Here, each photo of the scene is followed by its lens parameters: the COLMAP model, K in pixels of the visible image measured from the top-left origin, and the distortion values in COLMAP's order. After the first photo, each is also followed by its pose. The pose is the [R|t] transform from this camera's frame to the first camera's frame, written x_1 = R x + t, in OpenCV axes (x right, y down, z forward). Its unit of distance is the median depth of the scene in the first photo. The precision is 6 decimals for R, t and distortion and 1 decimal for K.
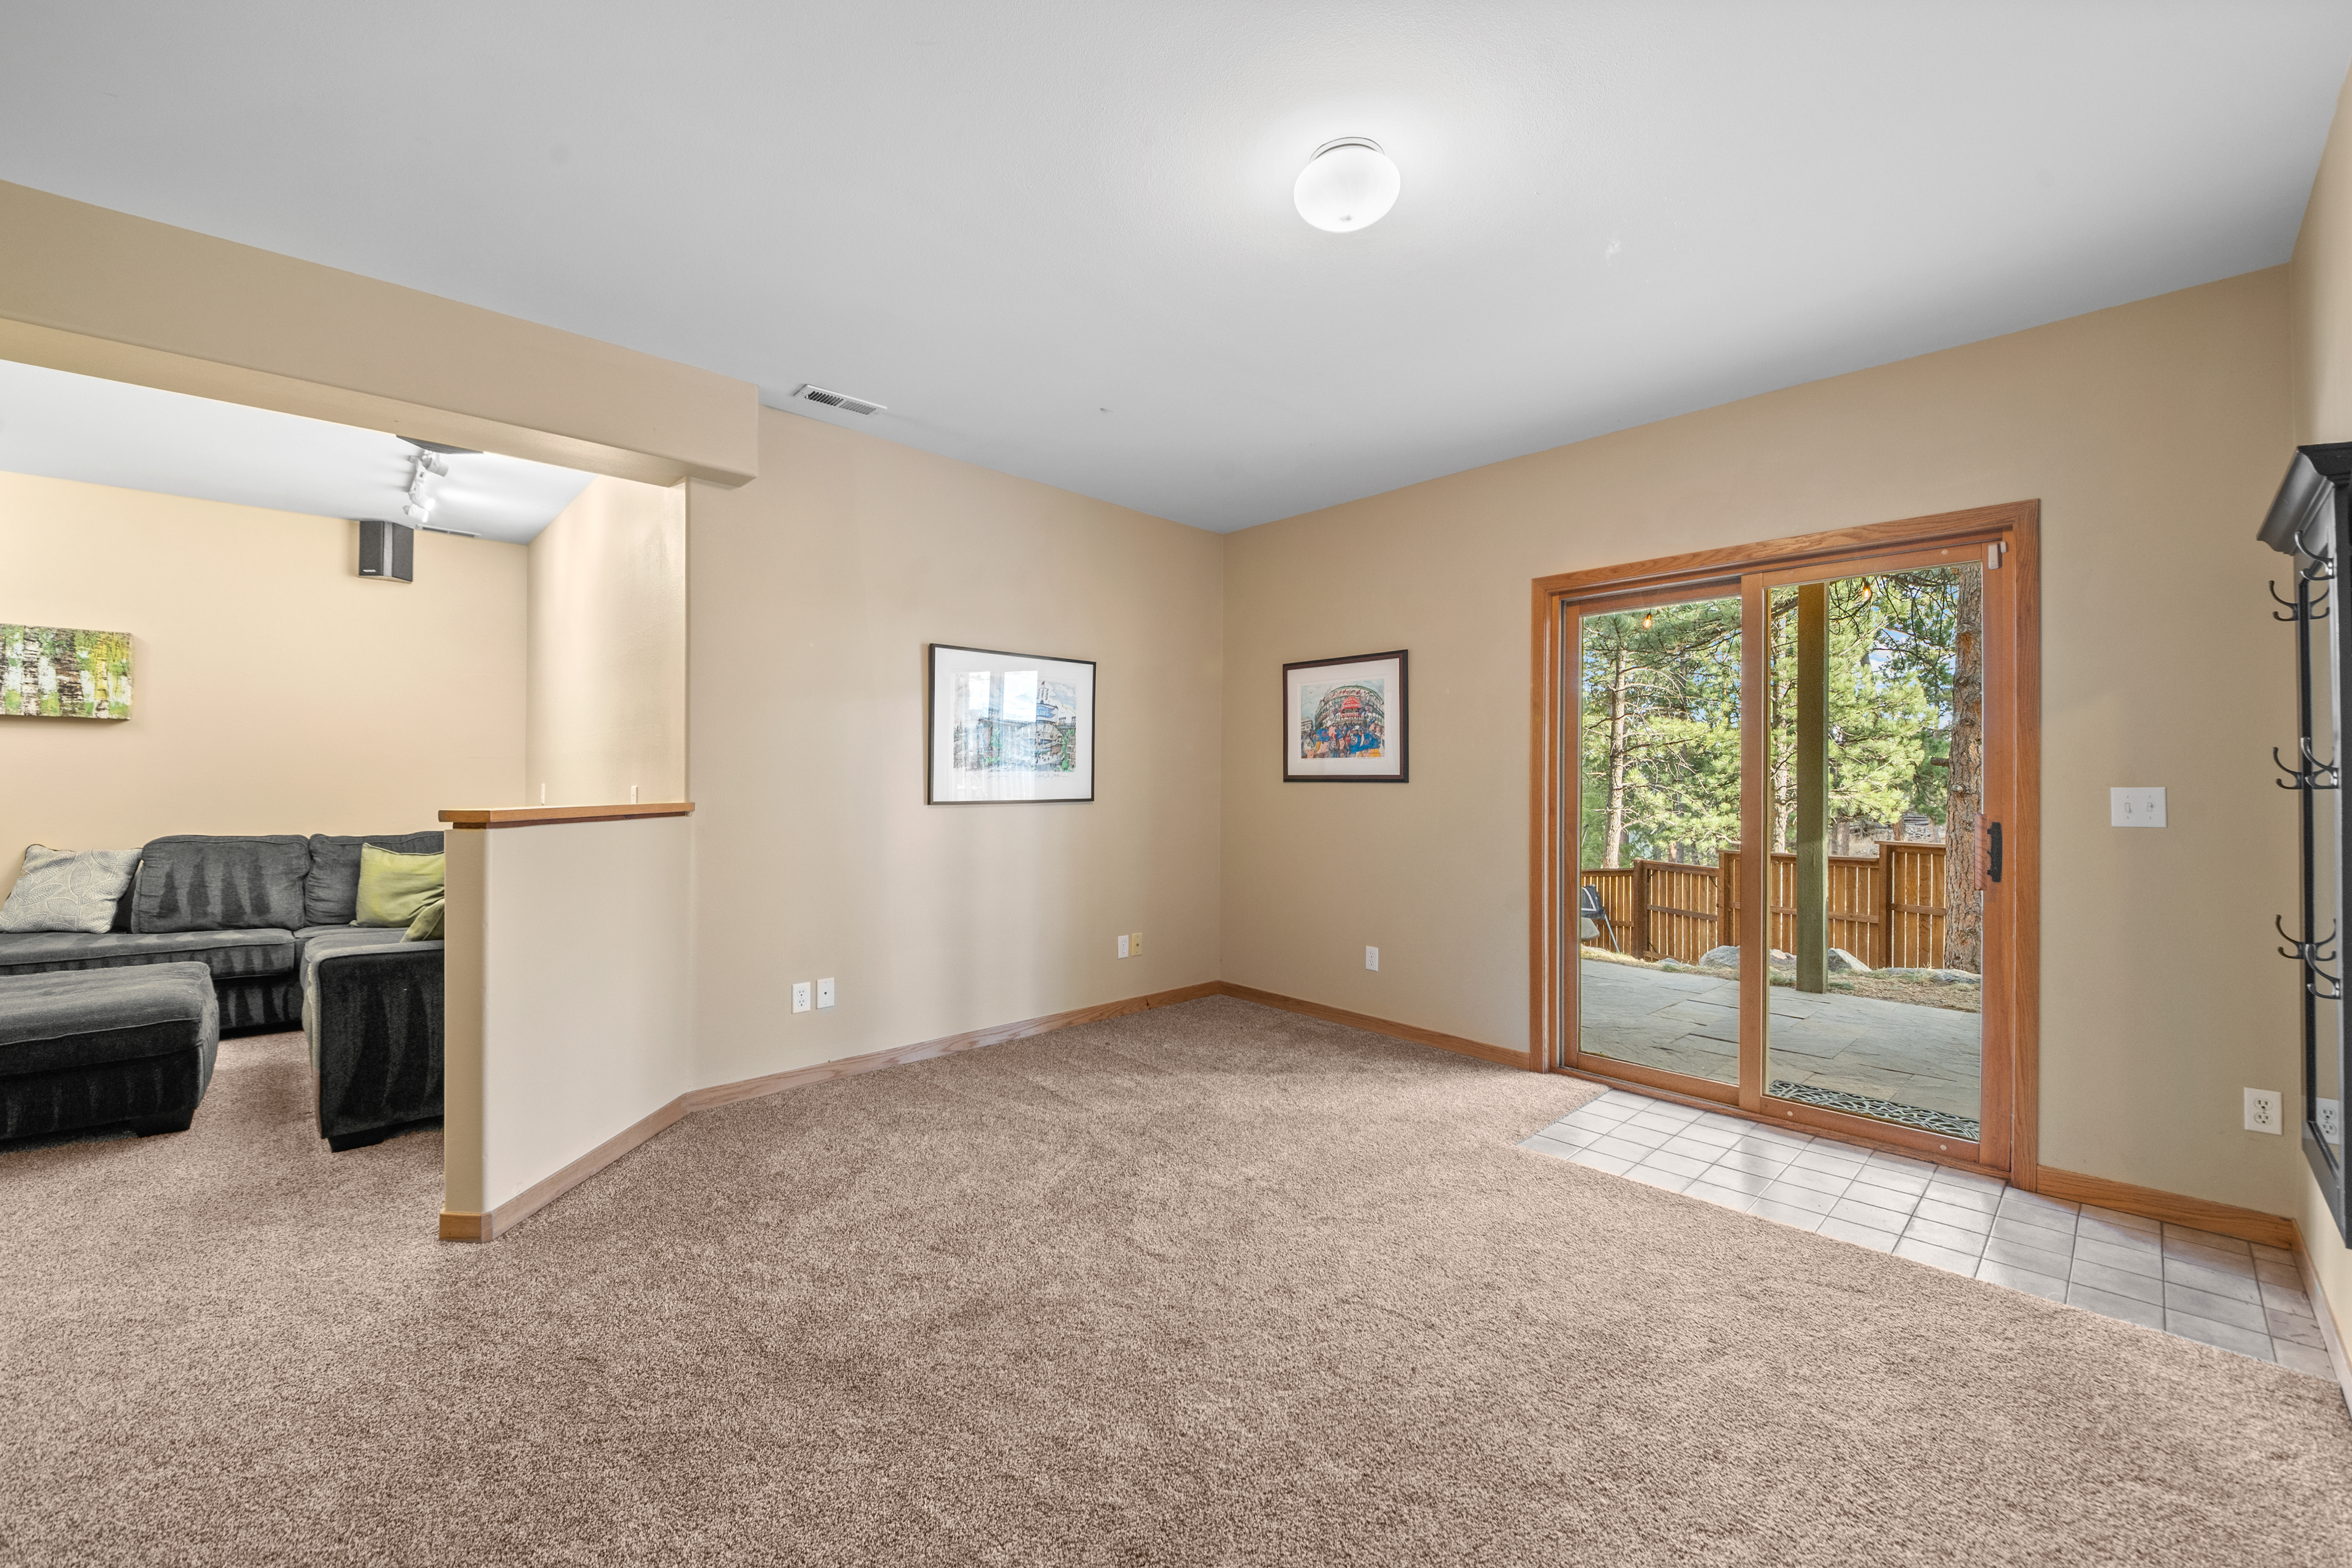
lens RADIAL K [[939.7, 0, 1176.0], [0, 939.7, 784.0], [0, 0, 1]] dist [-0.000480, -0.008512]
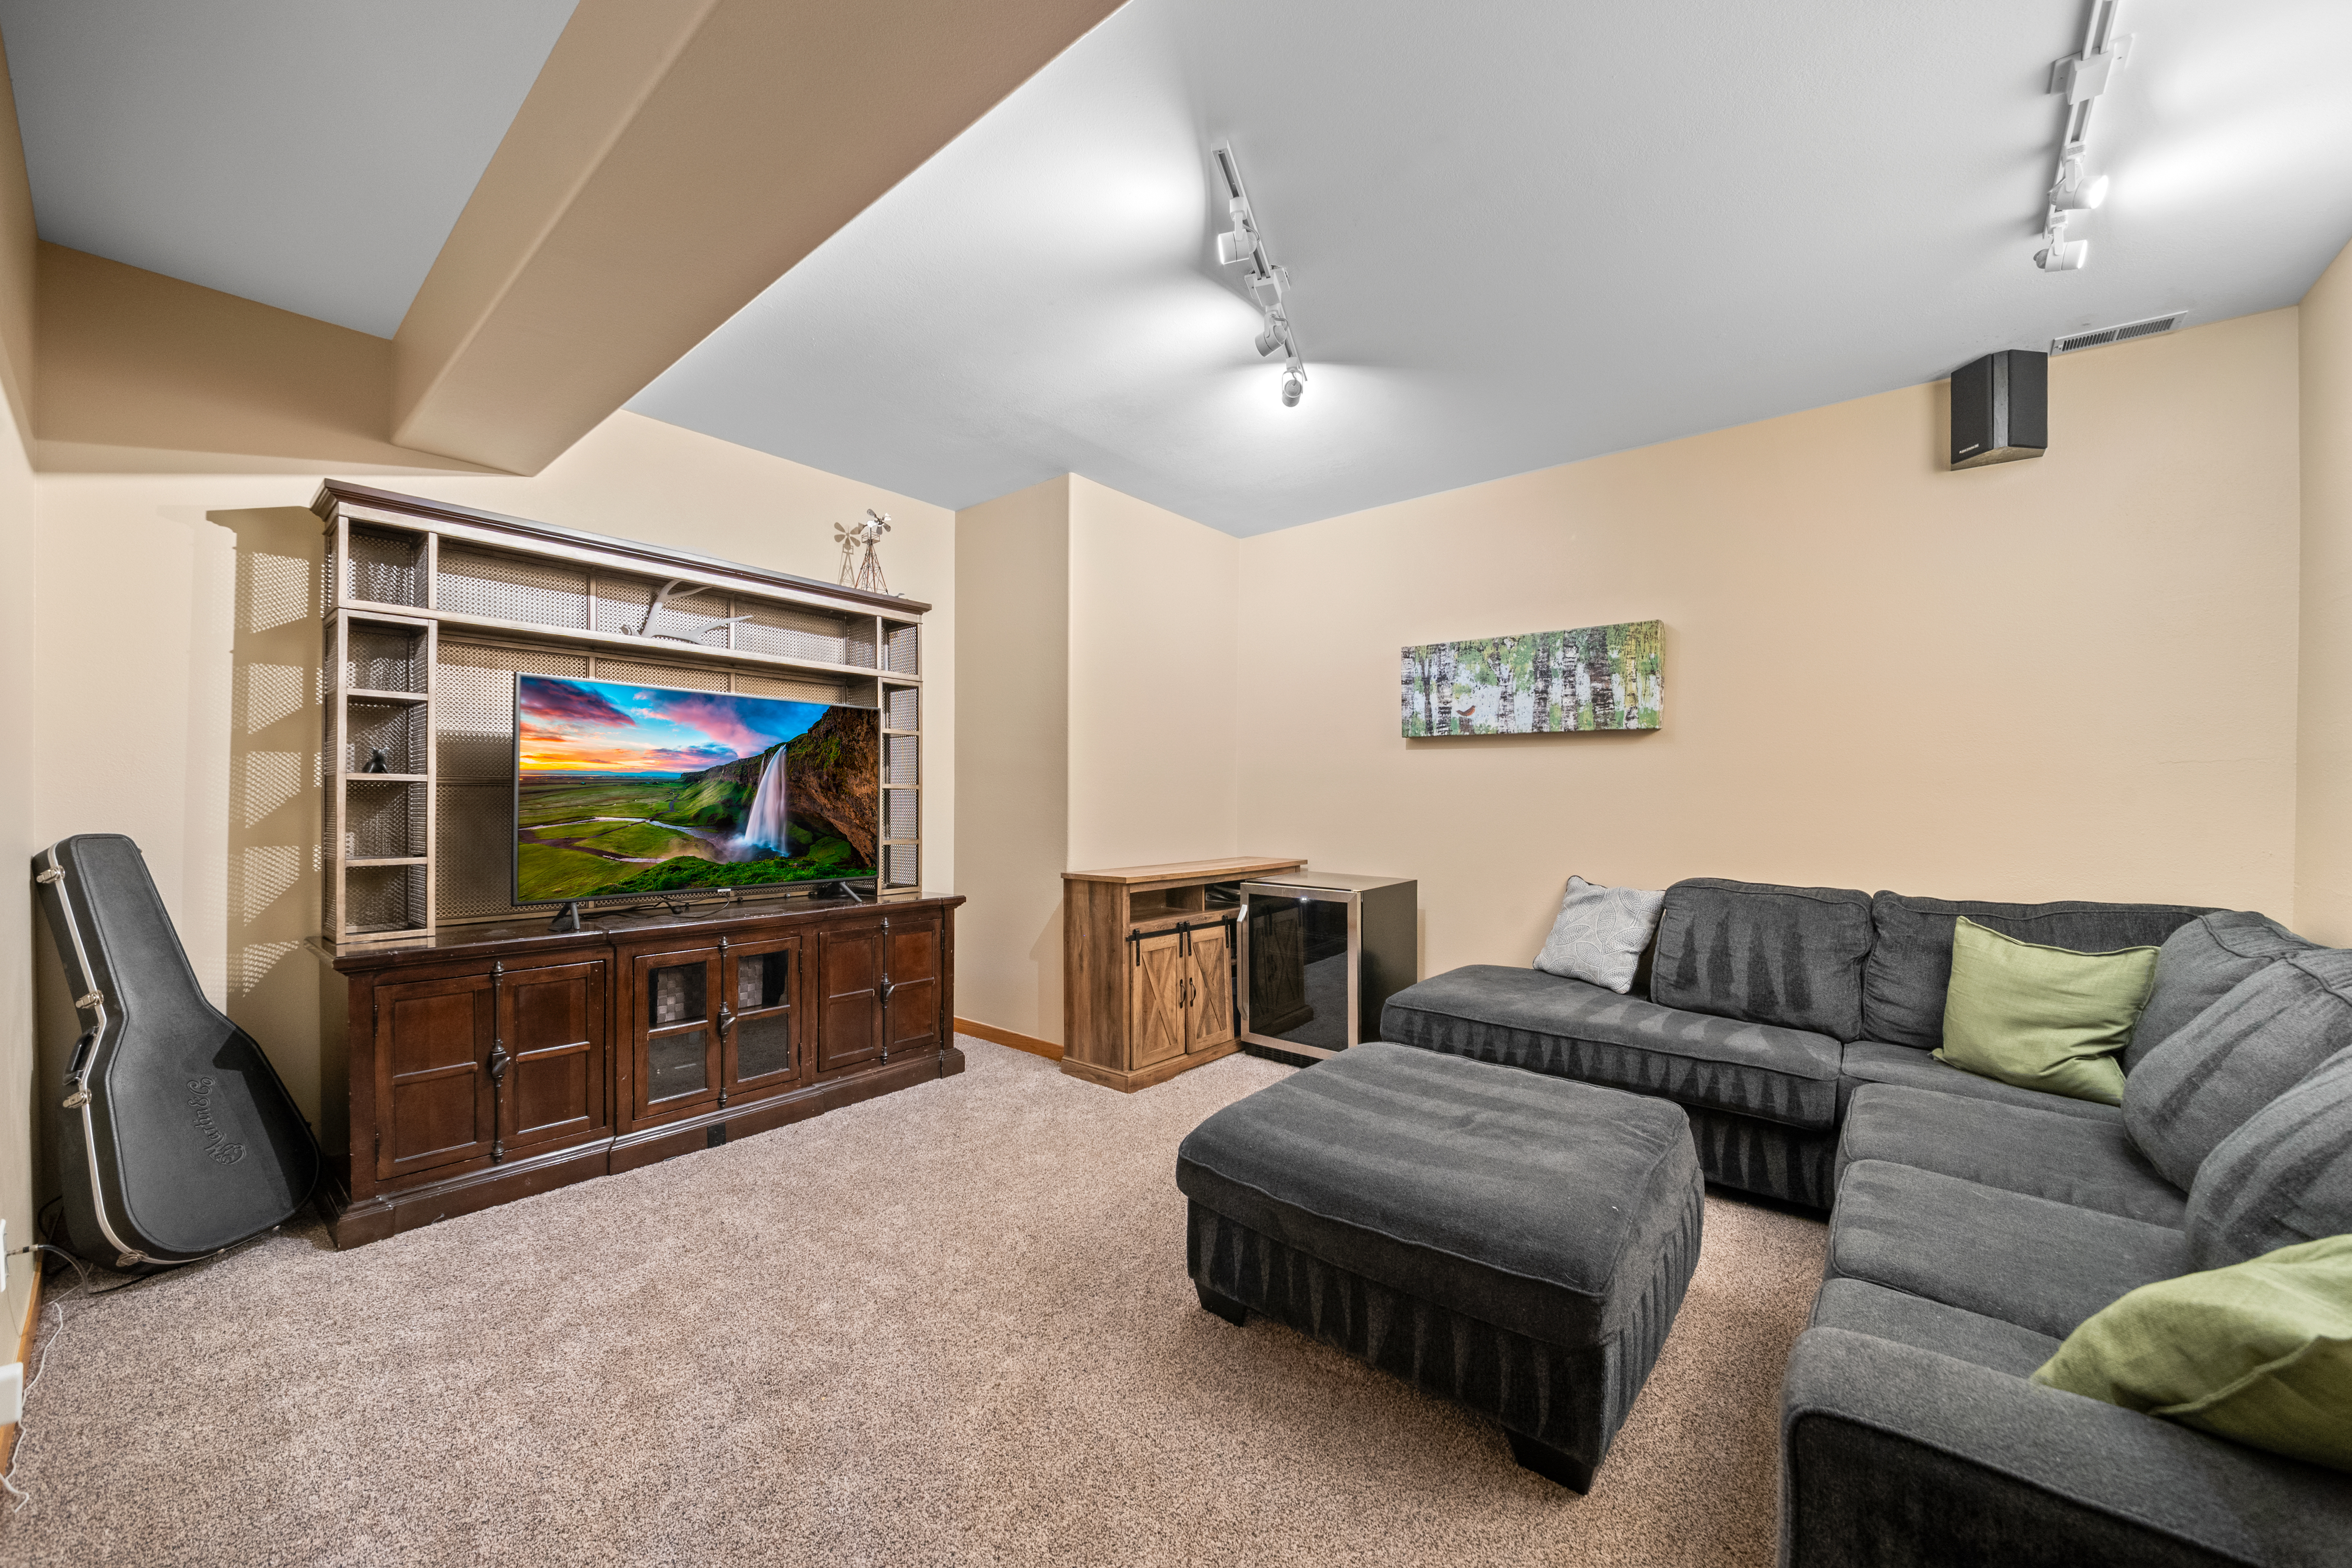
lens RADIAL K [[863.7, 0, 1173.2], [0, 863.7, 802.2], [0, 0, 1]] dist [-0.000043, -0.015110]
pose [[0.115868, 0.001440, -0.993264, -0.444594], [-0.012035, 0.999928, 0.000046, -0.001072], [0.993192, 0.011948, 0.115877, 0.505268]]
